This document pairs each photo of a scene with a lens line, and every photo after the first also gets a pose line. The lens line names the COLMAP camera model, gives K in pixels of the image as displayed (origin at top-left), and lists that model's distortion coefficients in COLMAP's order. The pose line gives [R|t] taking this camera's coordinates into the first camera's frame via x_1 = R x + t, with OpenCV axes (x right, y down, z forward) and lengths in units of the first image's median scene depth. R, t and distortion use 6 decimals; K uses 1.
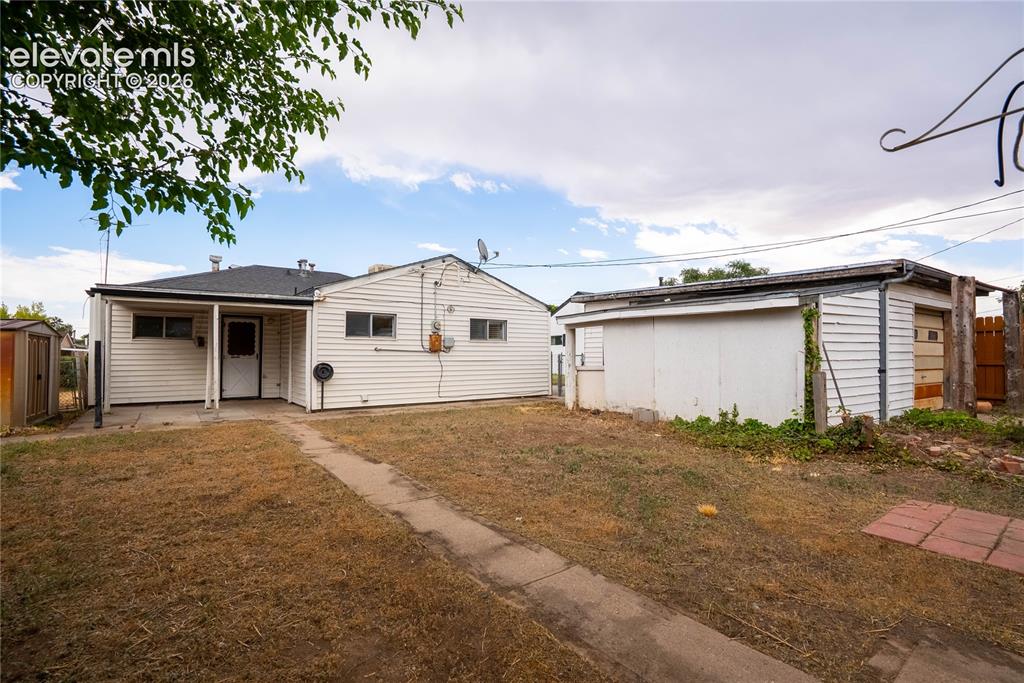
lens RADIAL K [[468.4, 0, 509.9], [0, 468.4, 343.9], [0, 0, 1]] dist [-0.000523, 0.000115]
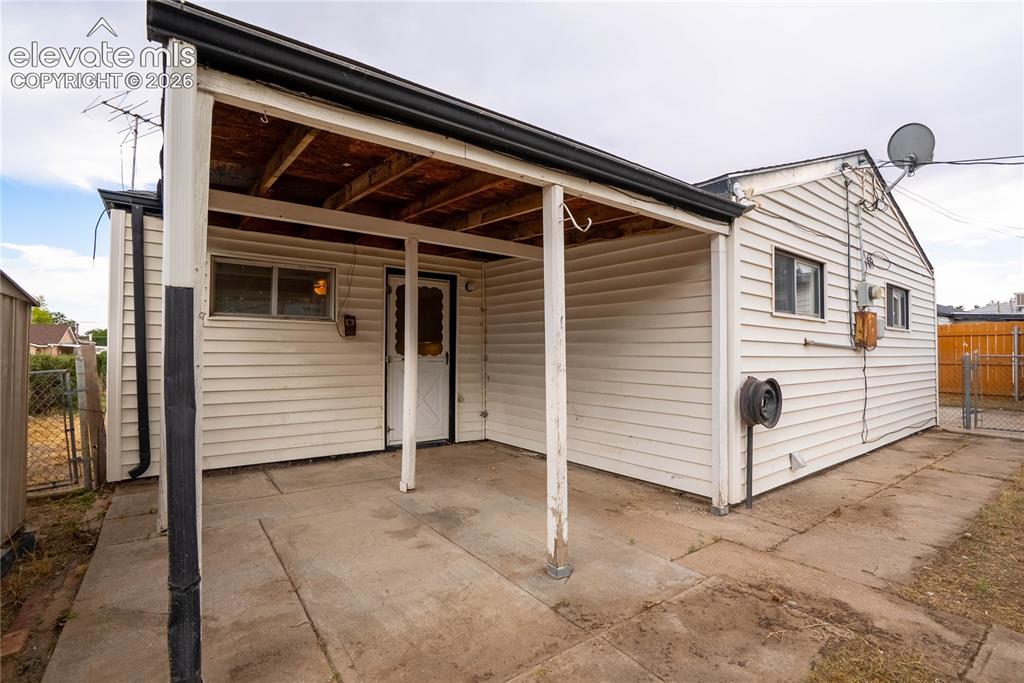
lens RADIAL K [[459.0, 0, 512.0], [0, 459.0, 341.5], [0, 0, 1]] dist [-0.039834, 0.000229]
pose [[0.999578, 0.003504, 0.028832, -0.494486], [-0.003372, 0.999984, -0.004622, 0.012056], [-0.028847, 0.004523, 0.999574, 0.528685]]
